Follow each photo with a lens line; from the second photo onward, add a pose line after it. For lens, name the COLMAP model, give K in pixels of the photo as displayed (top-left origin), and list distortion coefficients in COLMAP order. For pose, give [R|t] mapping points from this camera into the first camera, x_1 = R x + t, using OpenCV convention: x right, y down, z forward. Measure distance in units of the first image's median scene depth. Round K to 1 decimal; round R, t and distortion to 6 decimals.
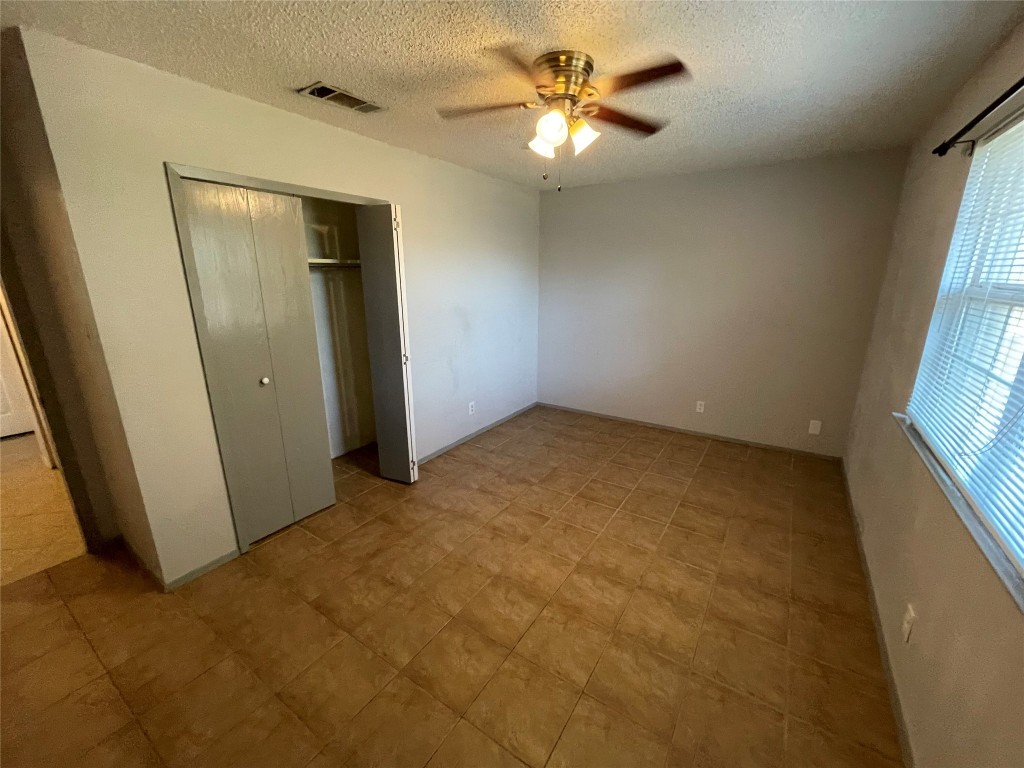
lens RADIAL K [[413.8, 0, 514.5], [0, 413.8, 385.1], [0, 0, 1]] dist [-0.004095, 0.000415]
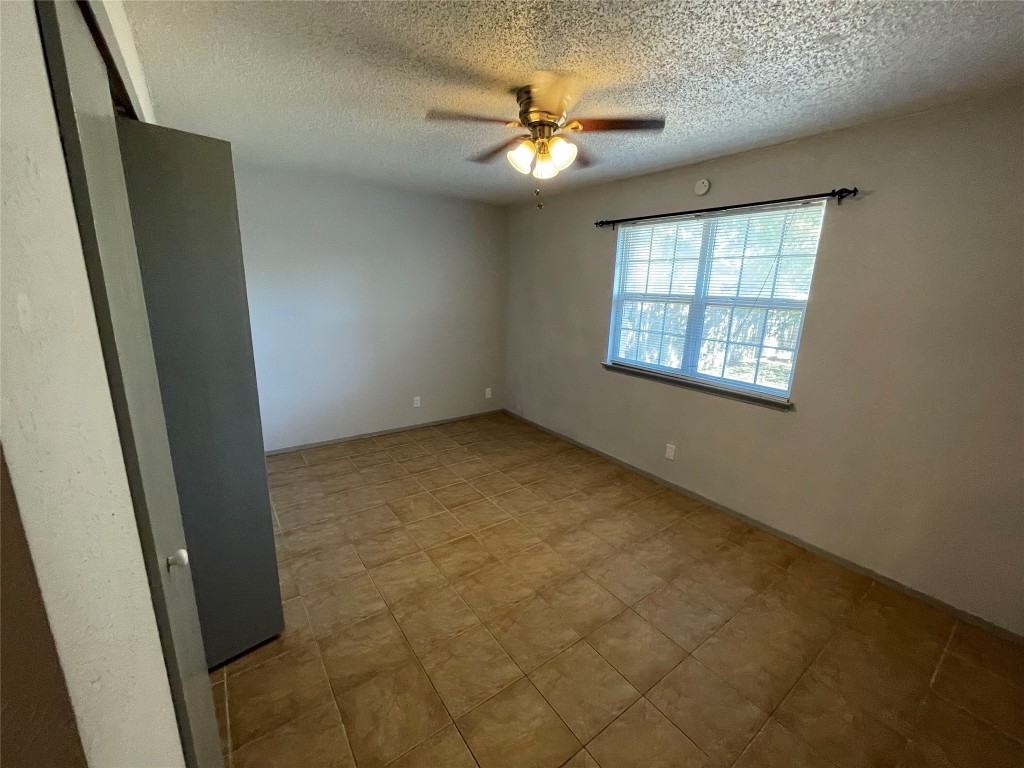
lens RADIAL K [[413.8, 0, 513.0], [0, 413.8, 384.6], [0, 0, 1]] dist [-0.004095, 0.000415]
pose [[0.353804, -0.203037, 0.913016, -0.695778], [0.214934, 0.967680, 0.131904, -0.124060], [-0.910289, 0.149570, 0.386008, 0.496382]]
